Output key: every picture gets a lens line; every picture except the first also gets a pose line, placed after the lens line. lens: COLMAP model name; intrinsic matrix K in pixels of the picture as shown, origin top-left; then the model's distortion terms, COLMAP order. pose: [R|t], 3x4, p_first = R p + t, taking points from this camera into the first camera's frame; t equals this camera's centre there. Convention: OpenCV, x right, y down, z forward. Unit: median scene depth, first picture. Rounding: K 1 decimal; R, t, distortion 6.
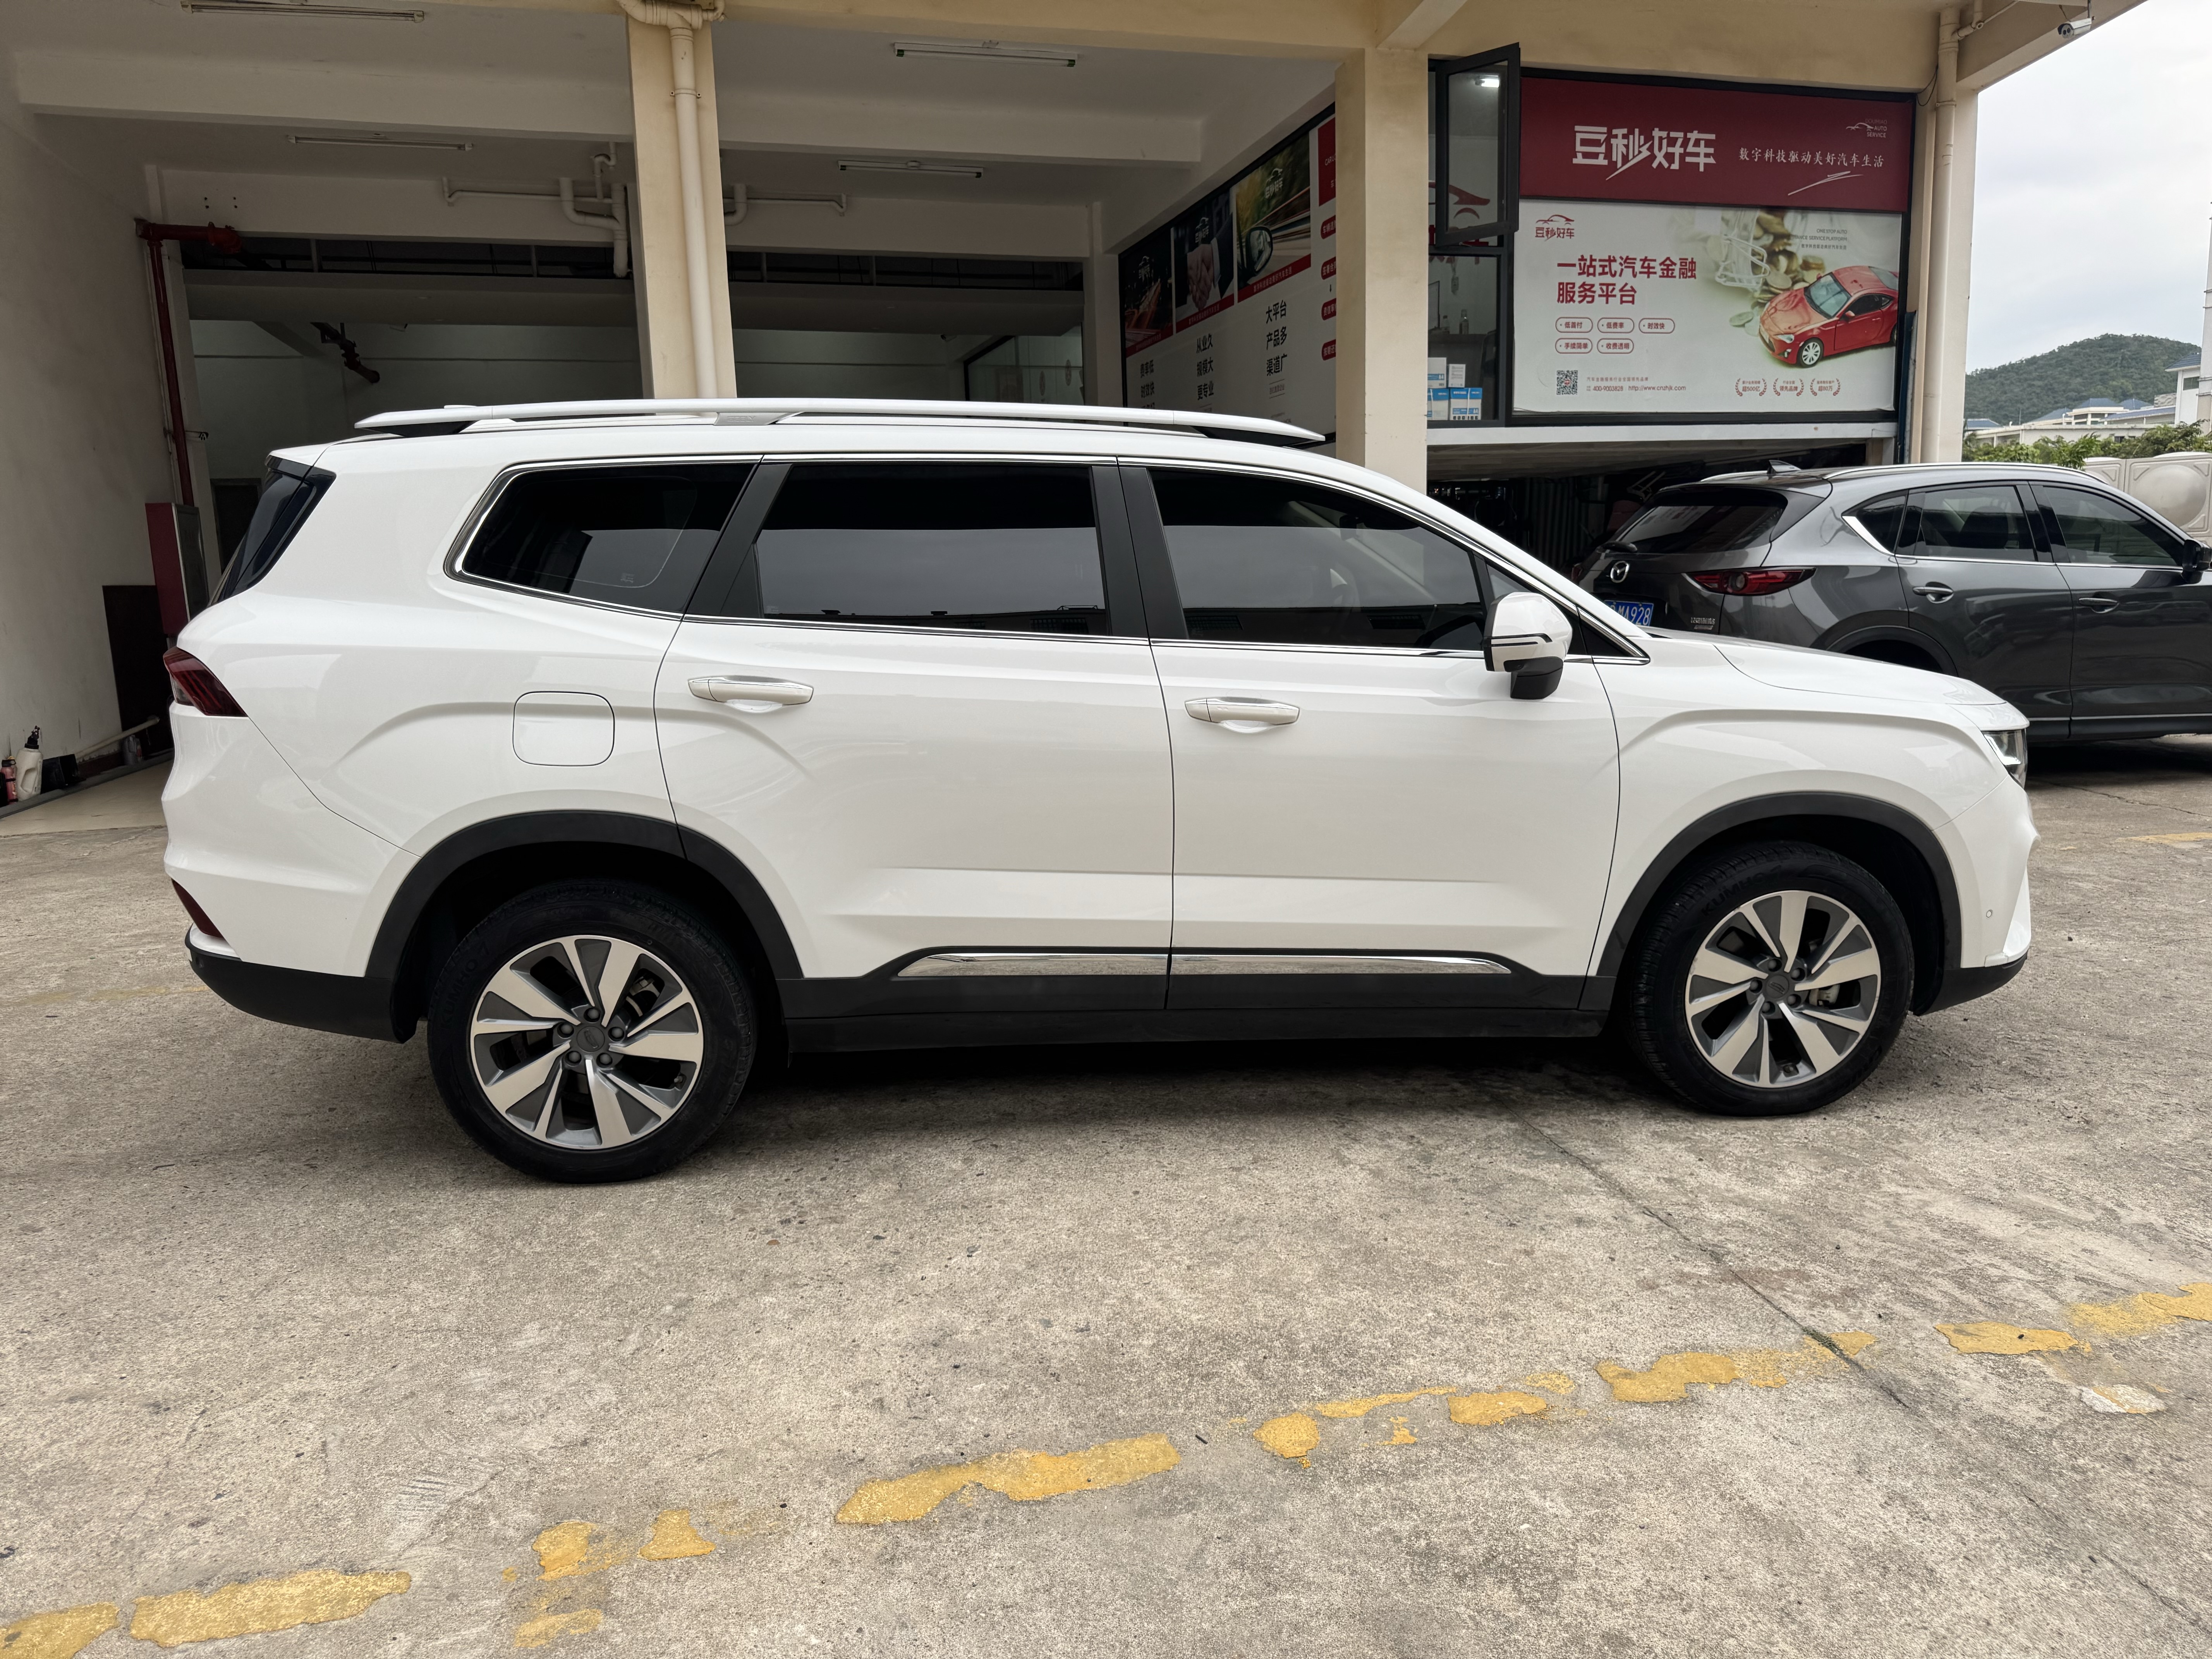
lens RADIAL K [[1566.9, 0, 1103.8], [0, 1566.9, 835.2], [0, 0, 1]] dist [0.023722, -0.030479]
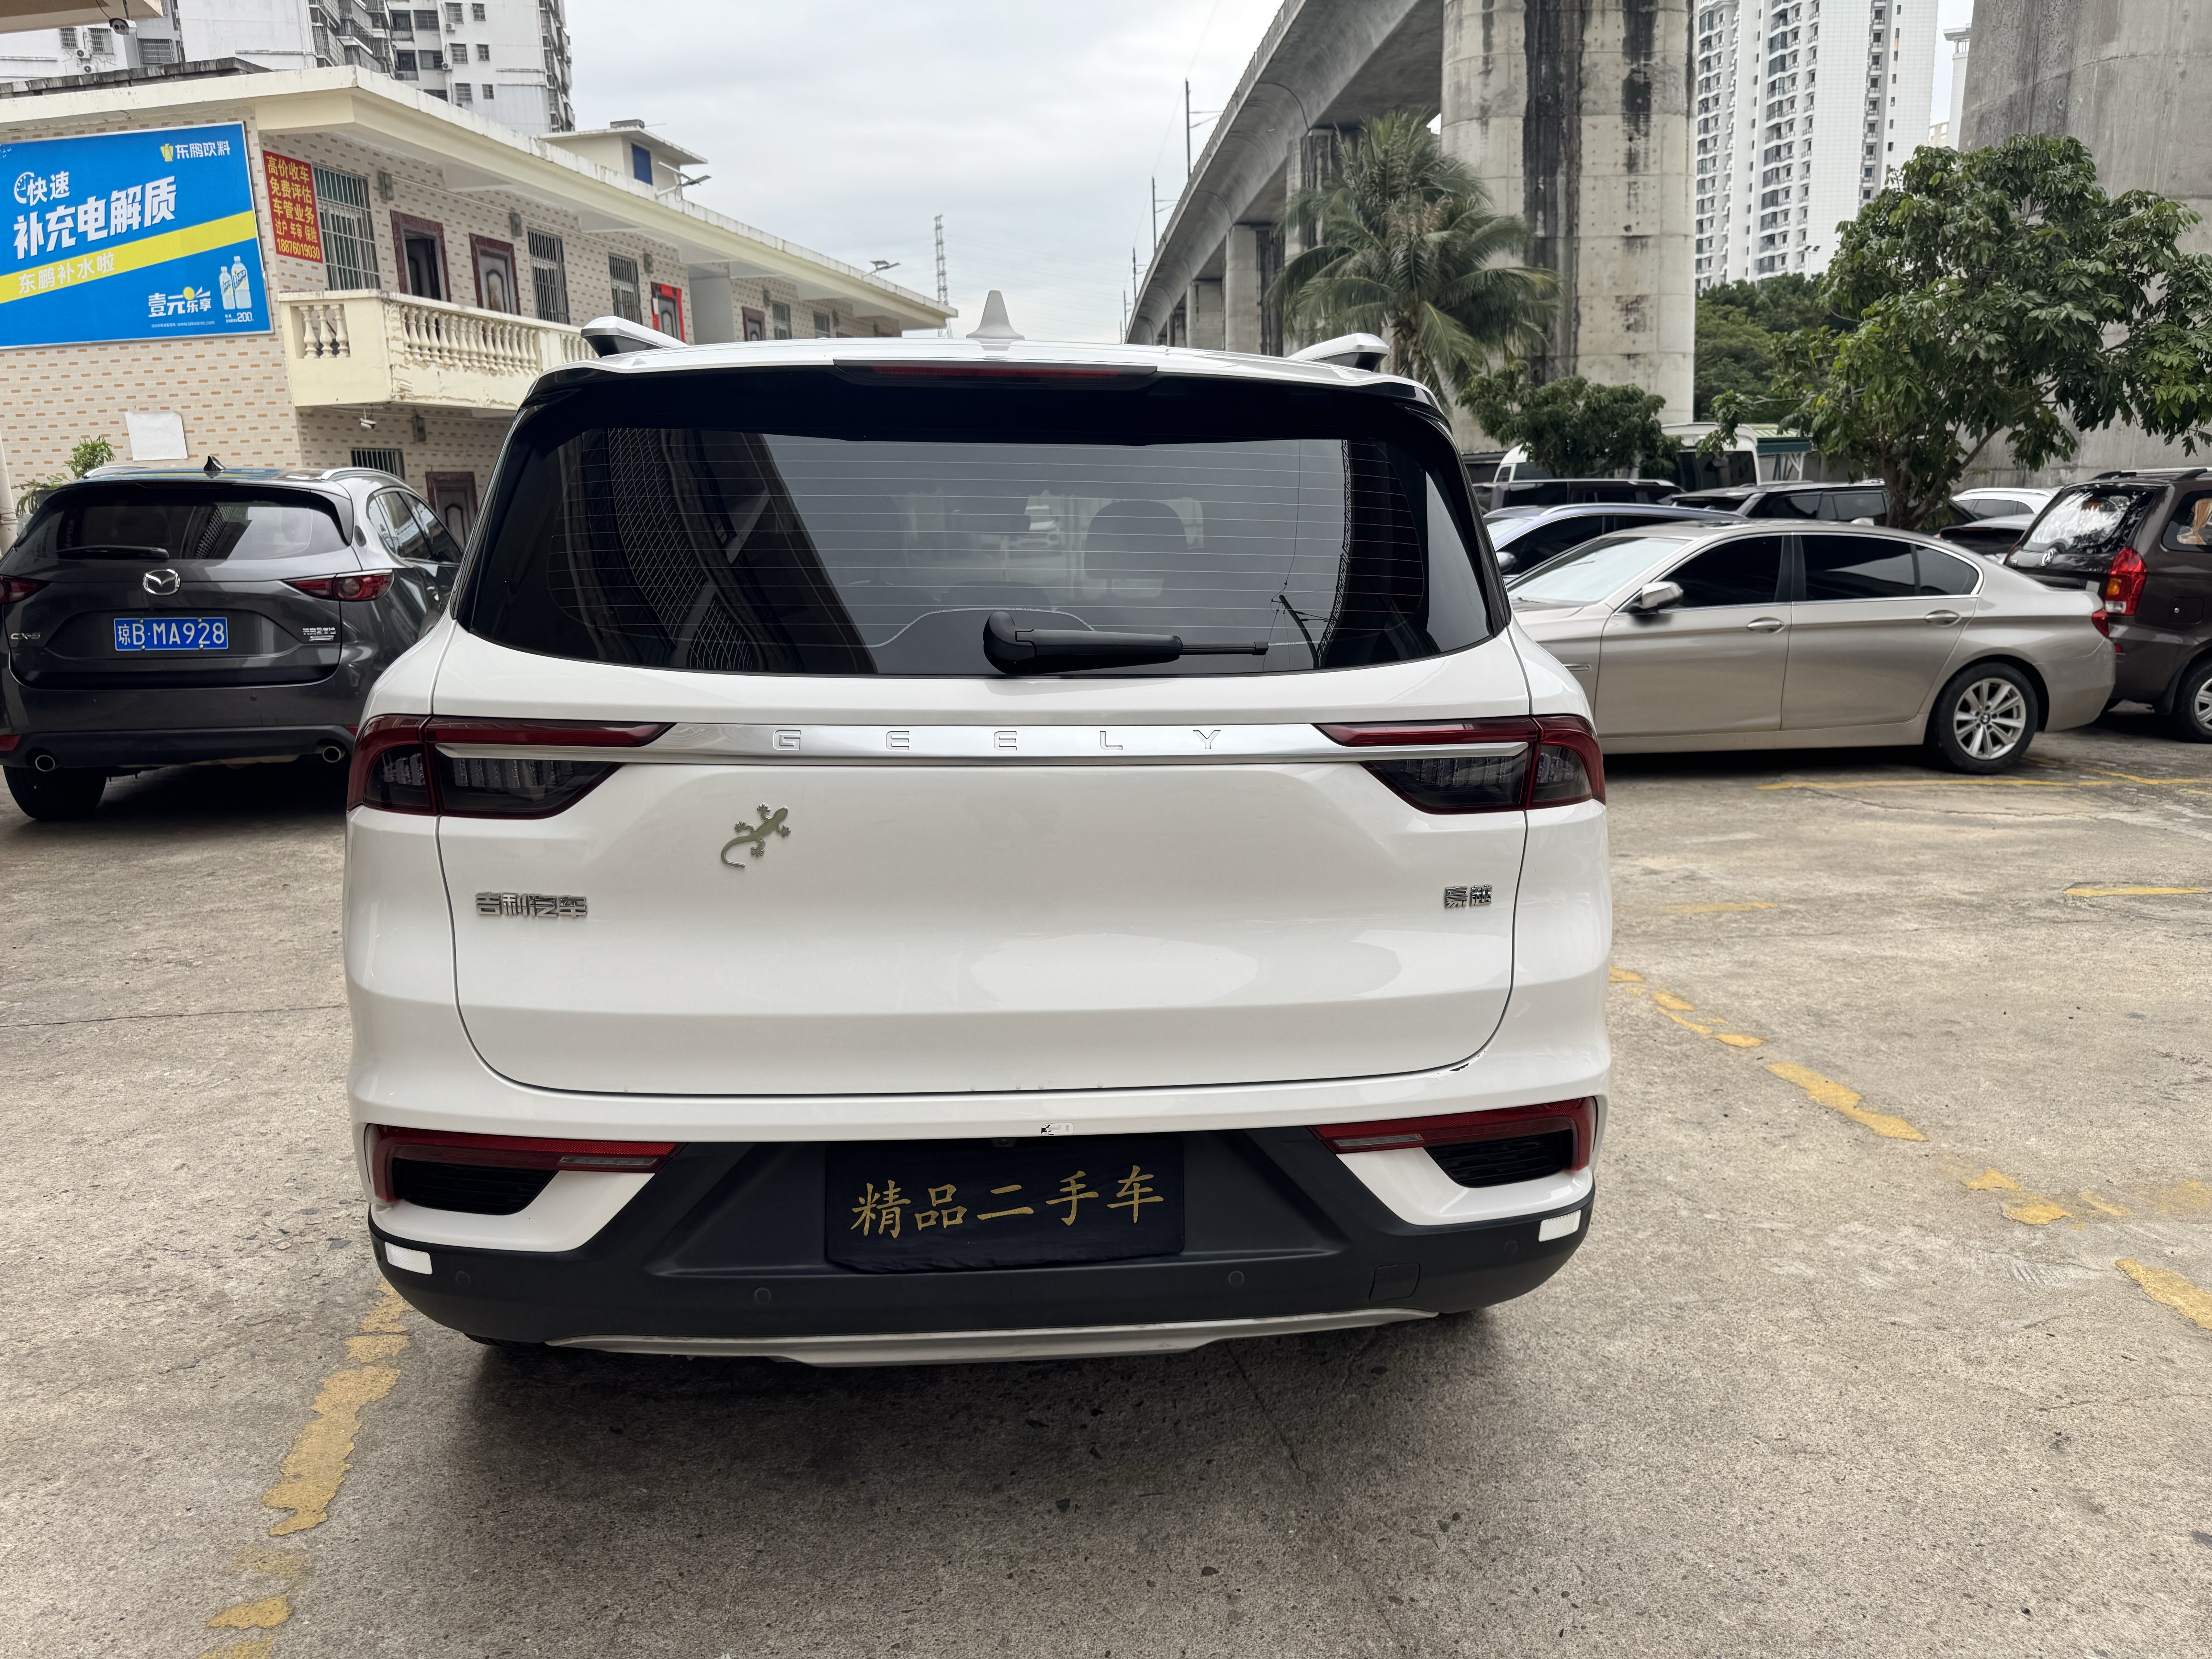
lens RADIAL K [[1566.9, 0, 1127.2], [0, 1566.9, 842.5], [0, 0, 1]] dist [0.023722, -0.030479]
pose [[0.023988, -0.190606, 0.981373, -1.368767], [0.194085, 0.963866, 0.182462, -0.244710], [-0.980691, 0.186093, 0.060115, 1.325181]]
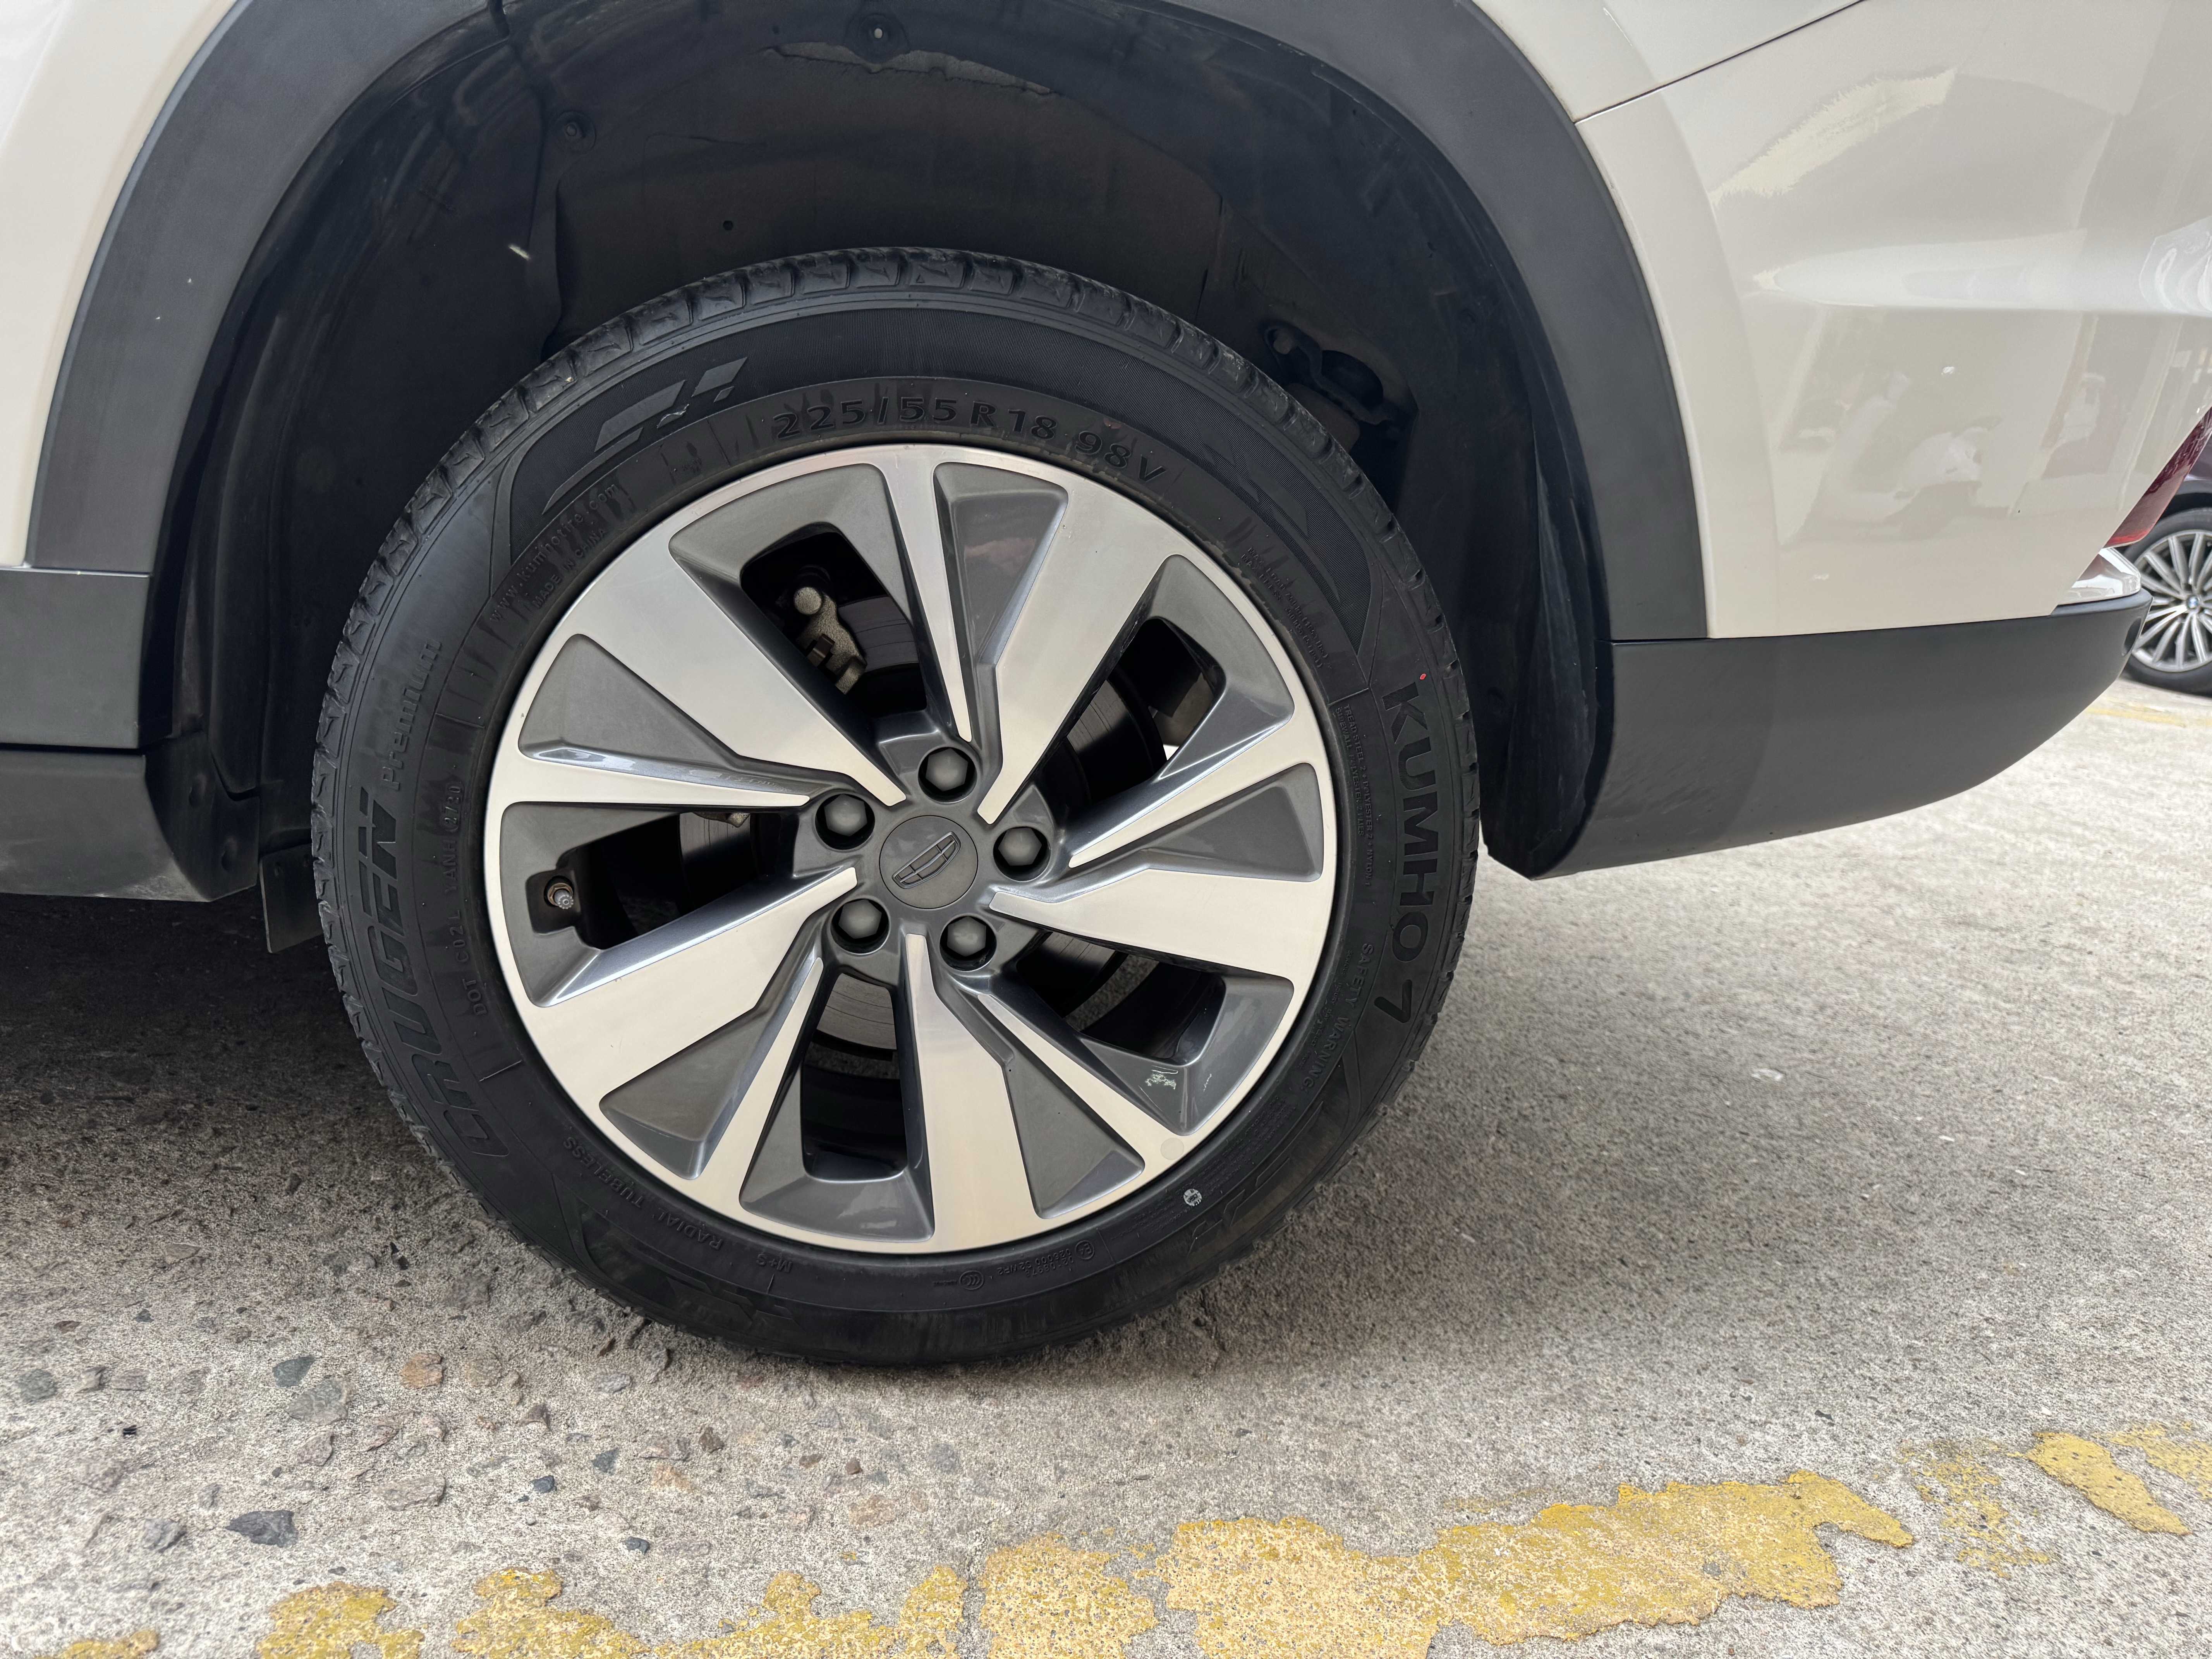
lens RADIAL K [[1566.9, 0, 1087.9], [0, 1566.9, 830.9], [0, 0, 1]] dist [0.023722, -0.030479]
pose [[-0.994878, -0.089823, -0.046372, -0.477567], [-0.101084, 0.880936, 0.462314, -0.122668], [-0.000675, 0.464633, -0.885503, 2.076123]]
